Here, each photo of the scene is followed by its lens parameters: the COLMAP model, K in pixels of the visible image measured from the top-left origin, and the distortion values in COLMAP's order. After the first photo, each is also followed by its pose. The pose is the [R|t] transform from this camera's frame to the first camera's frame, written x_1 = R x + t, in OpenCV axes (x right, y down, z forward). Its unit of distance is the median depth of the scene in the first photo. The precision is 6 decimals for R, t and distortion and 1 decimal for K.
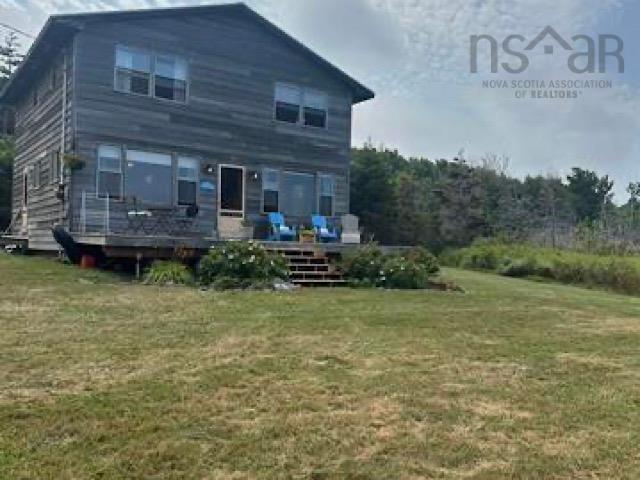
lens RADIAL K [[616.5, 0, 322.0], [0, 616.5, 237.4], [0, 0, 1]] dist [0.106169, 0.000000]
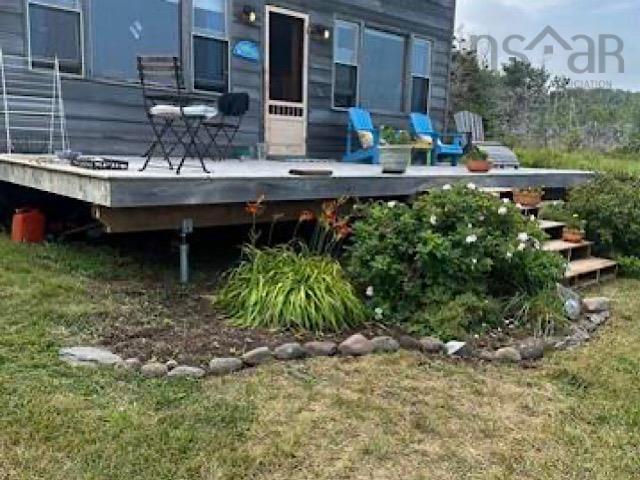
lens RADIAL K [[632.0, 0, 318.5], [0, 632.0, 243.5], [0, 0, 1]] dist [0.012689, 0.000000]
pose [[0.984035, -0.023798, 0.176374, -0.216899], [-0.008091, 0.984013, 0.177914, -0.021997], [-0.177789, -0.176500, 0.968111, 0.467346]]
